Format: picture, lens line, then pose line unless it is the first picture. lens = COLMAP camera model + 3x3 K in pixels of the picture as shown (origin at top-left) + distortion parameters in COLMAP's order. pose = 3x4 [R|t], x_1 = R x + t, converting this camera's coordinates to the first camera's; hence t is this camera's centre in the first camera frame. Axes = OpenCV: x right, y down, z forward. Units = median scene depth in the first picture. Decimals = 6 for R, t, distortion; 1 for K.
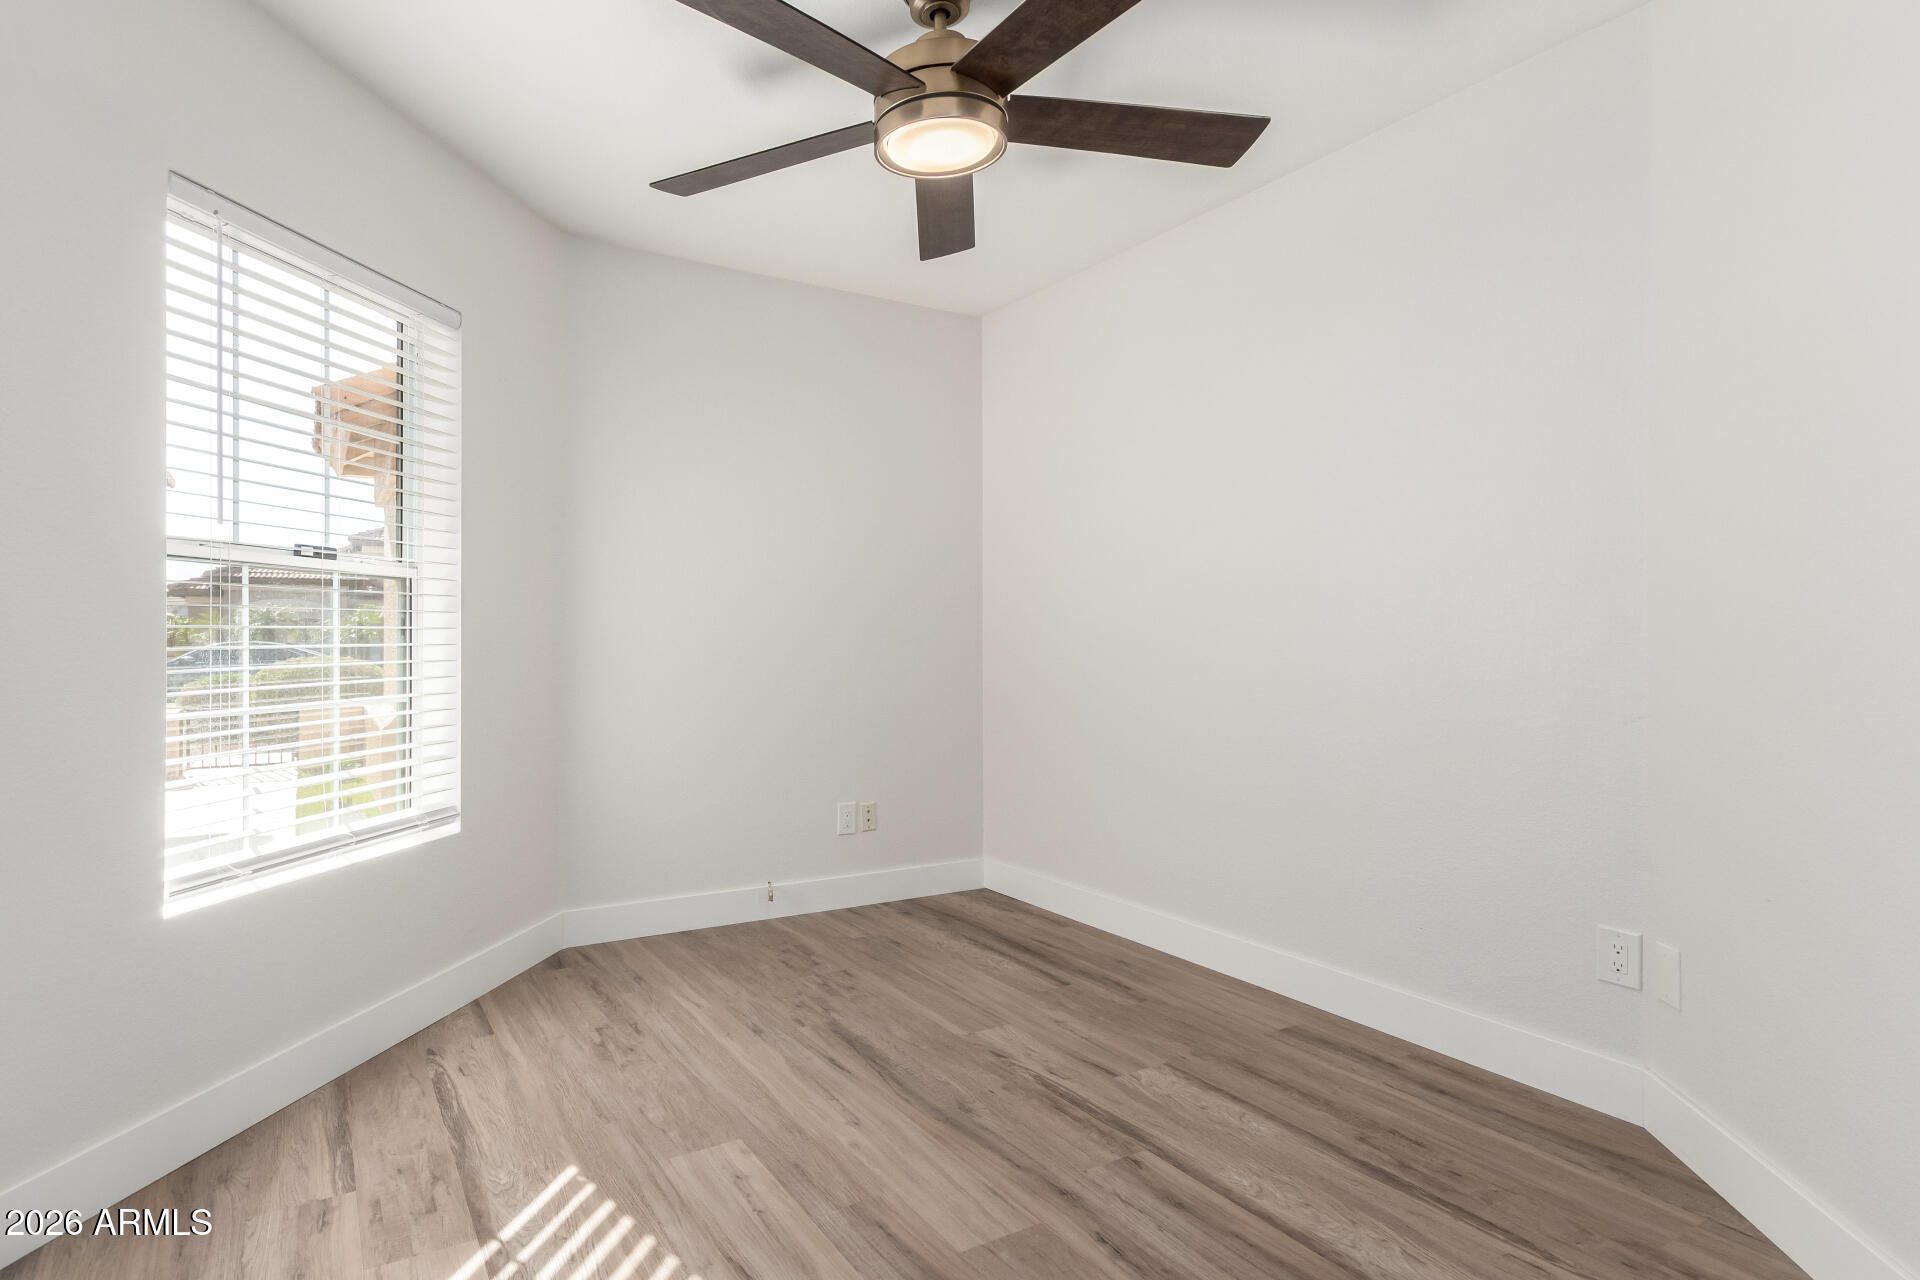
lens RADIAL K [[885.6, 0, 960.6], [0, 885.6, 637.6], [0, 0, 1]] dist [0.000972, 0.000714]
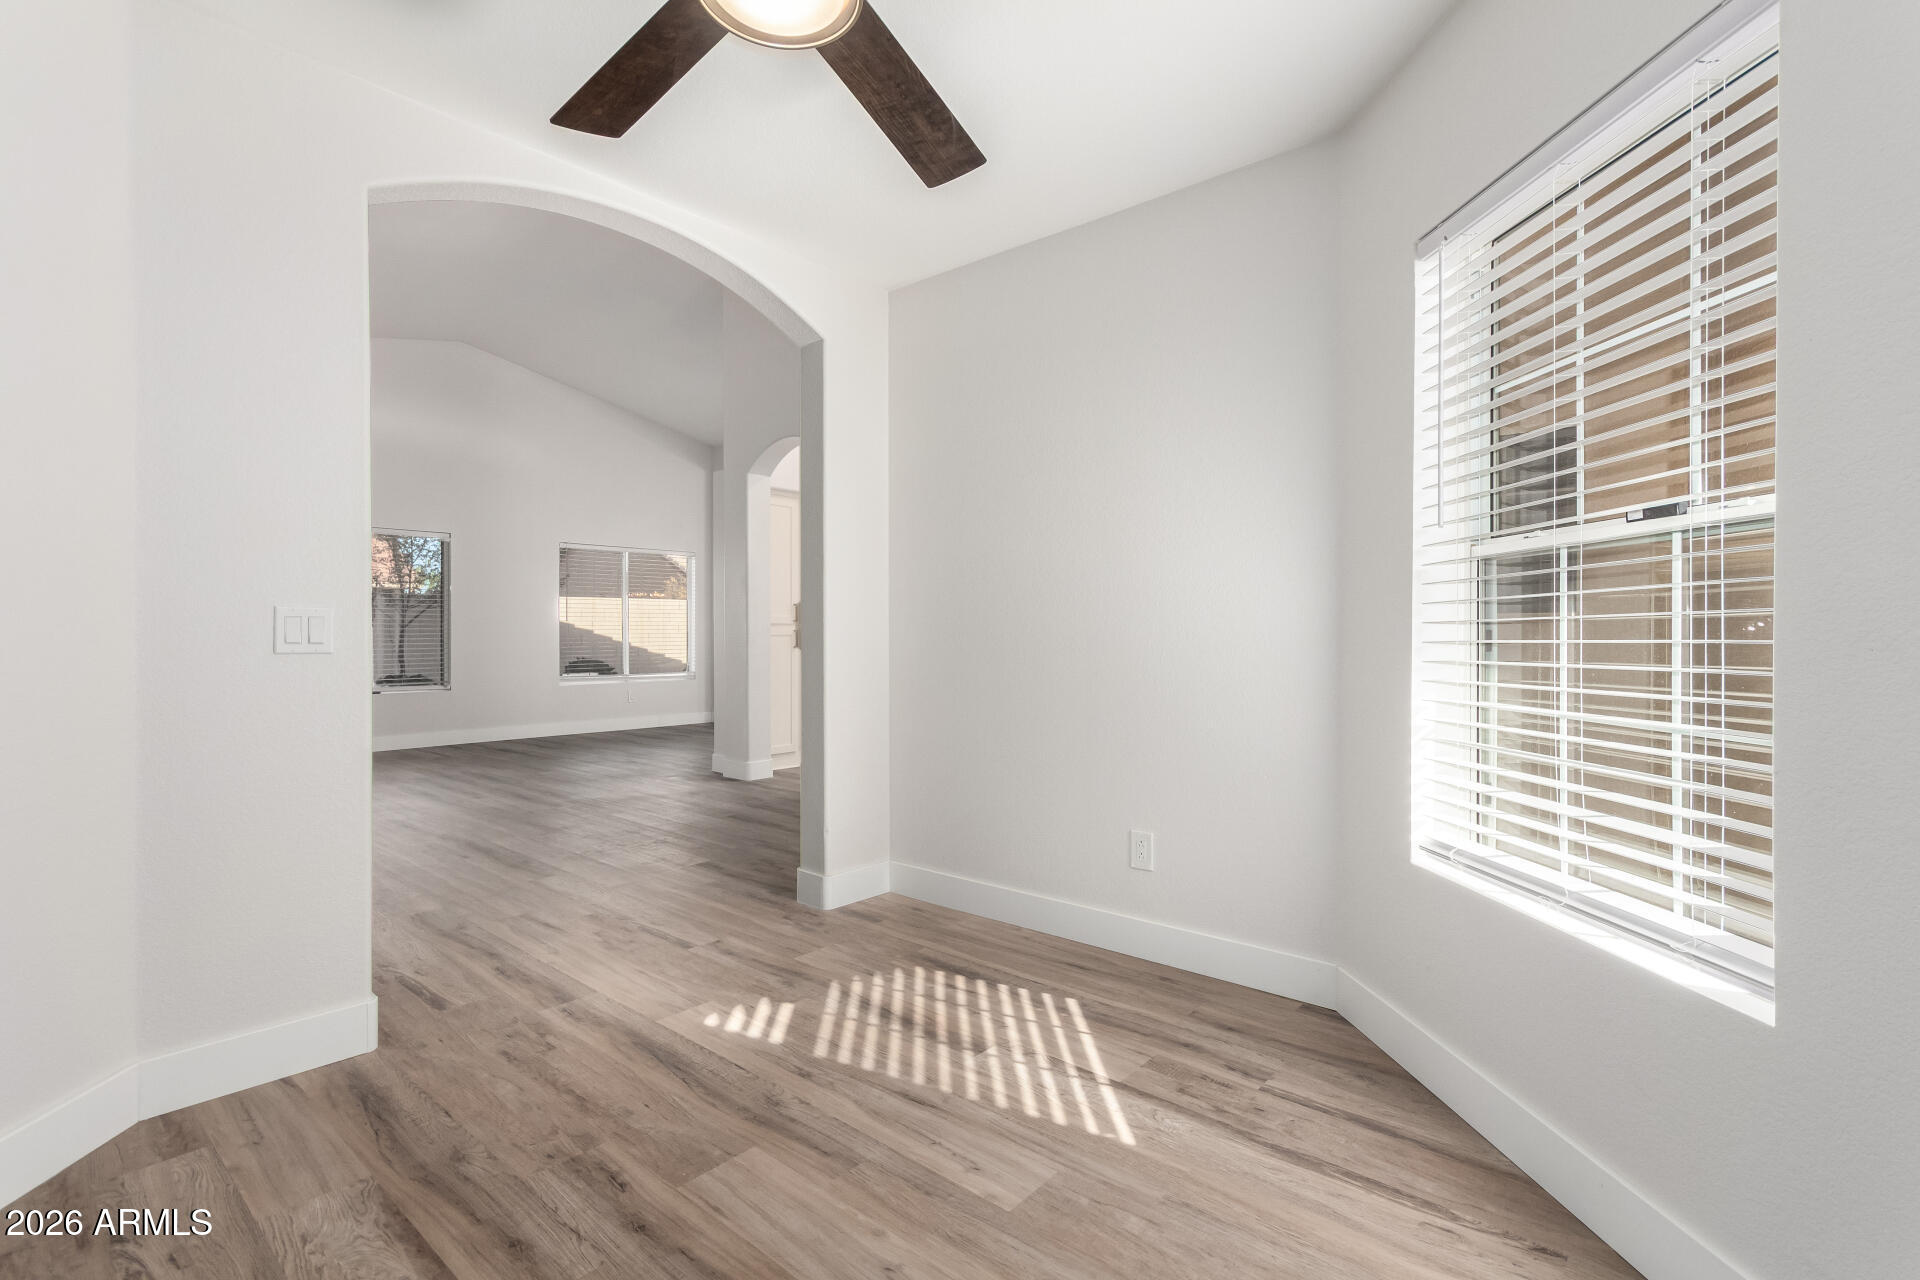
lens RADIAL K [[885.6, 0, 855.3], [0, 885.6, 638.0], [0, 0, 1]] dist [0.000972, 0.000714]
pose [[-0.995350, -0.001910, -0.096305, -0.017221], [-0.002305, 0.999989, 0.003991, 0.004803], [0.096296, 0.004194, -0.995344, 1.996003]]
